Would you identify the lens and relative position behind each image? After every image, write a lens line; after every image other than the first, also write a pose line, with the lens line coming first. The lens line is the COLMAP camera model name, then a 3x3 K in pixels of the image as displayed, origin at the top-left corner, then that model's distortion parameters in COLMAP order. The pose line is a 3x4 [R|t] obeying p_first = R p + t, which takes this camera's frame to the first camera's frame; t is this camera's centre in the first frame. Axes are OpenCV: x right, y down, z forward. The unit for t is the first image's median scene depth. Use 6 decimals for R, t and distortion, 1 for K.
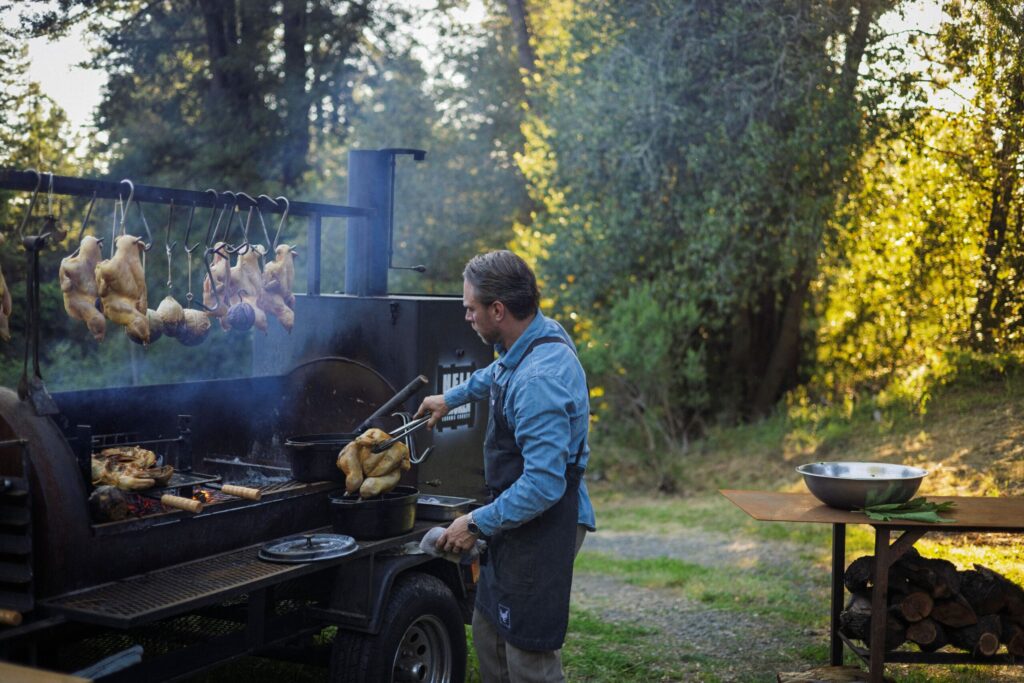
lens RADIAL K [[1472.4, 0, 558.5], [0, 1472.4, 342.2], [0, 0, 1]] dist [0.010441, 0.021690]
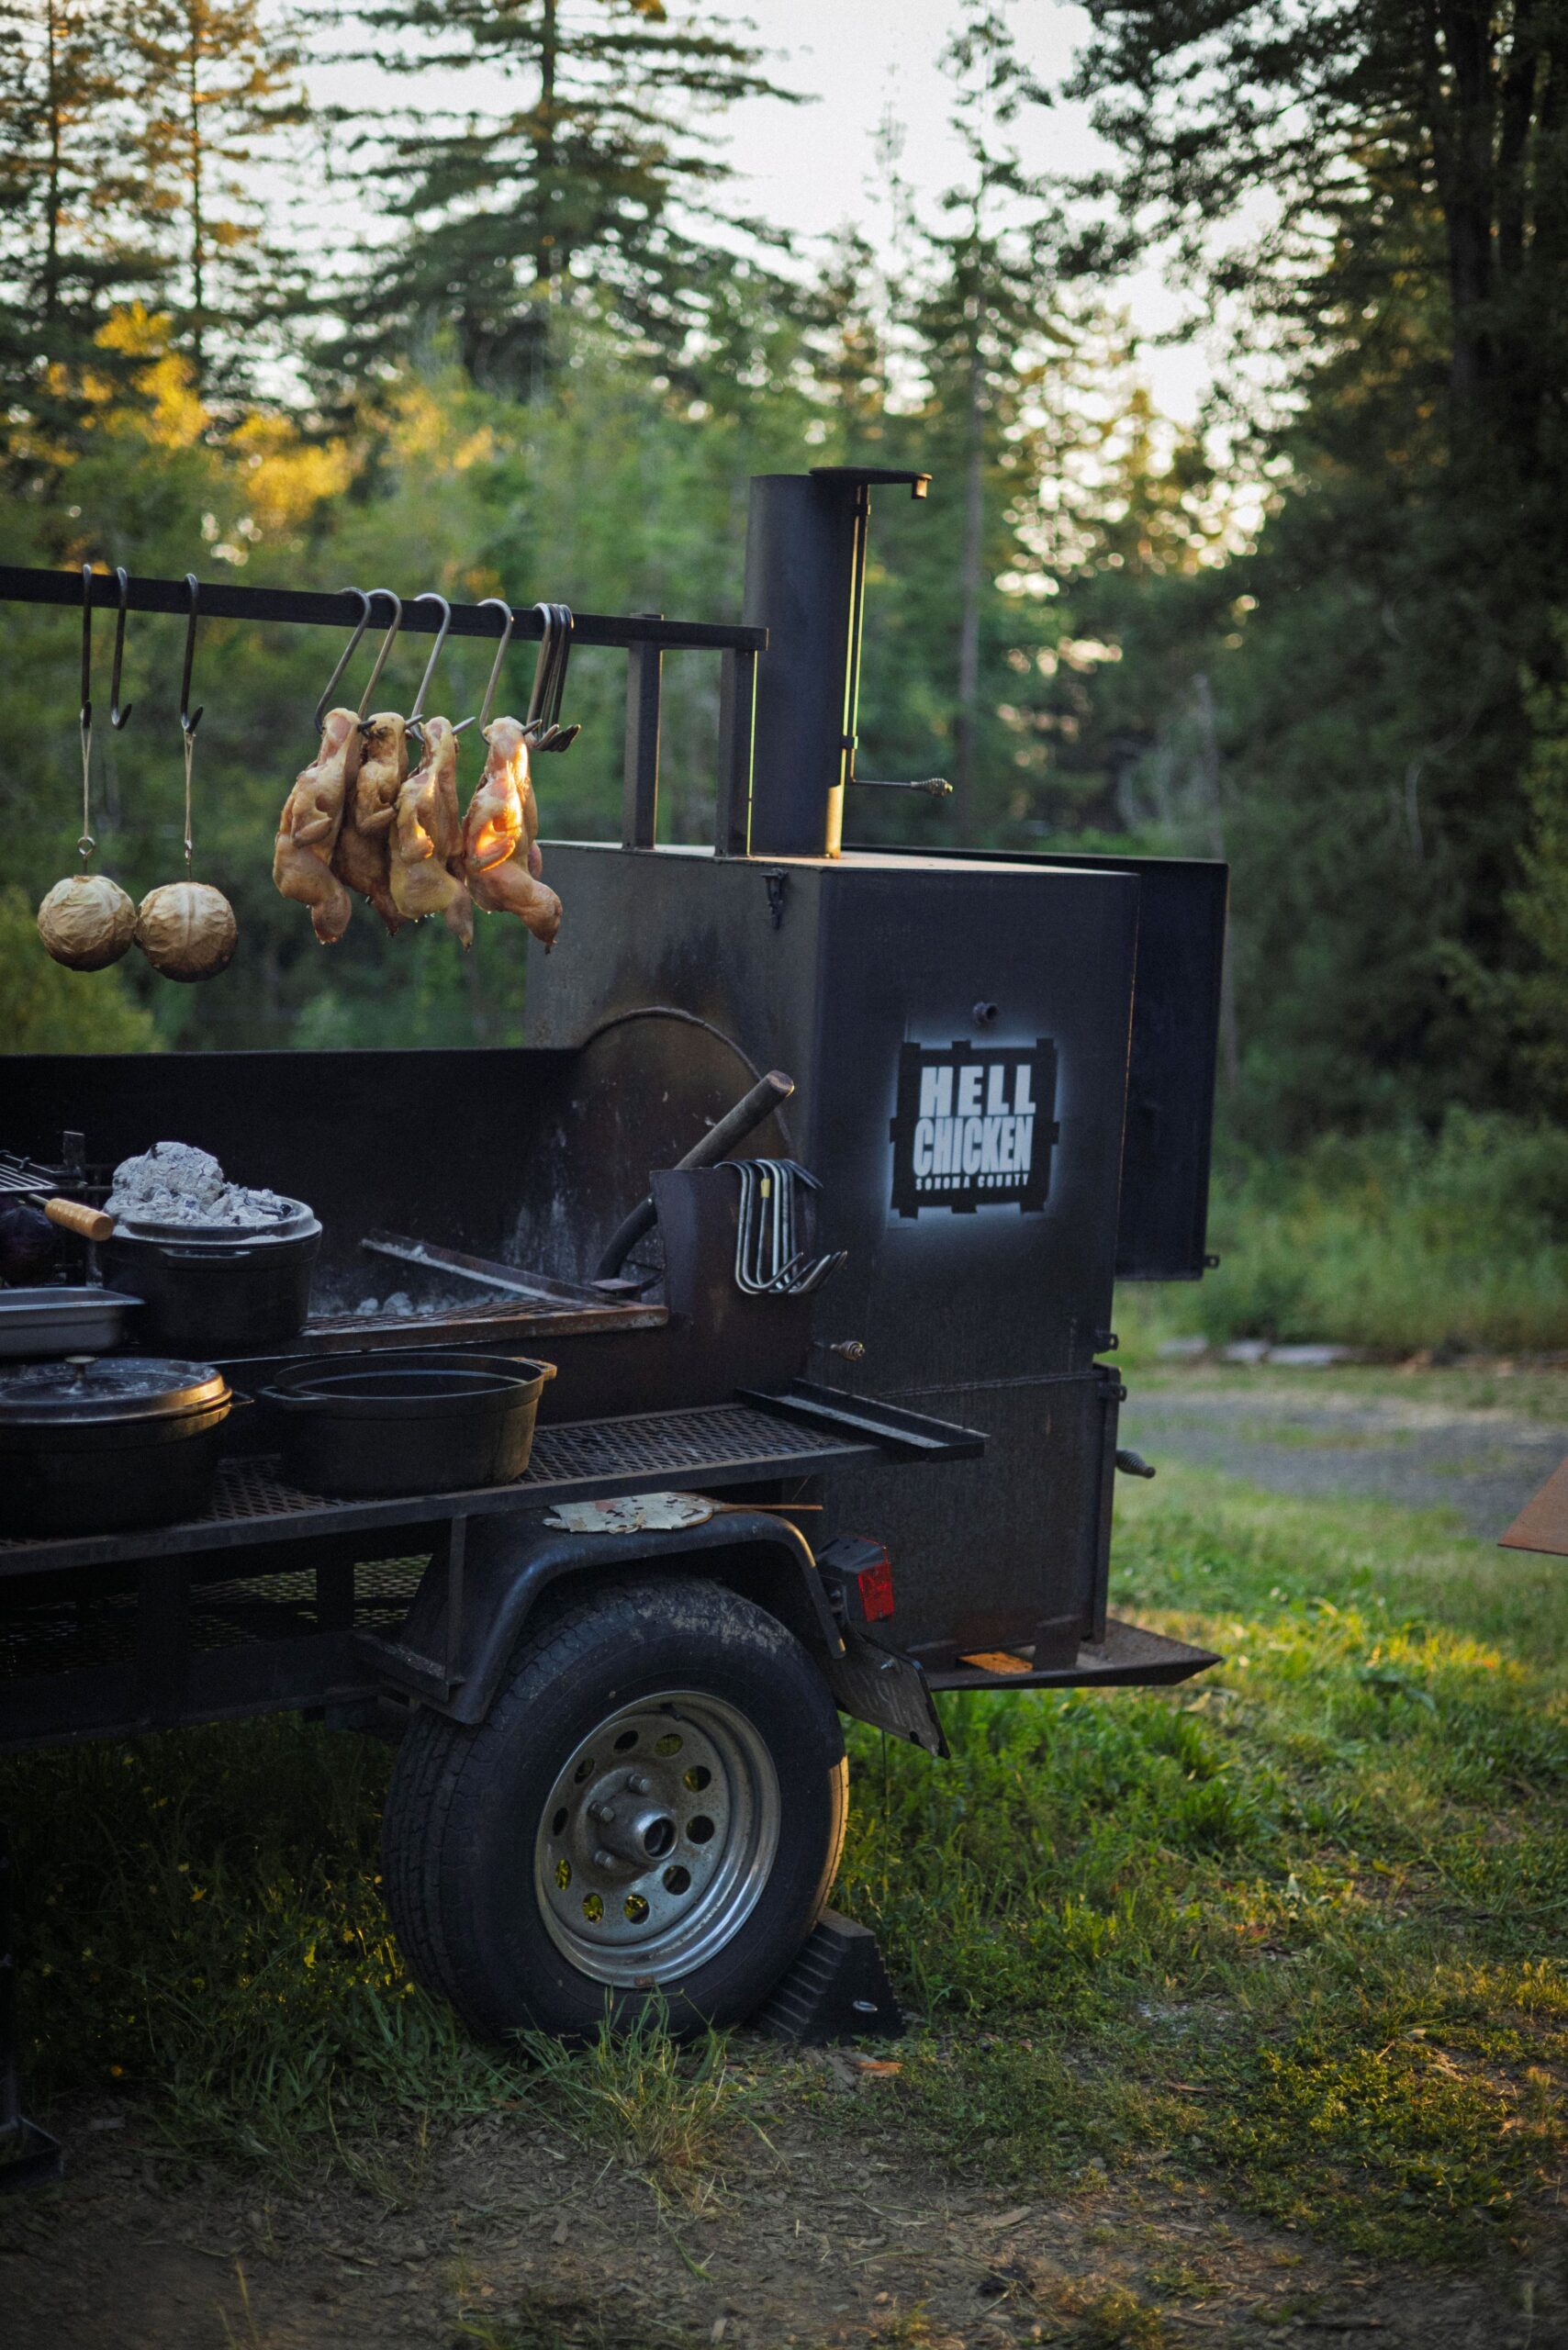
lens RADIAL K [[3379.2, 0, 784.0], [0, 3379.2, 1175.0], [0, 0, 1]] dist [0.010441, 0.021690]
pose [[0.896383, 0.065561, -0.438405, 0.267583], [-0.040250, 0.996955, 0.066791, -0.006932], [0.441449, -0.042224, 0.896292, 0.198176]]
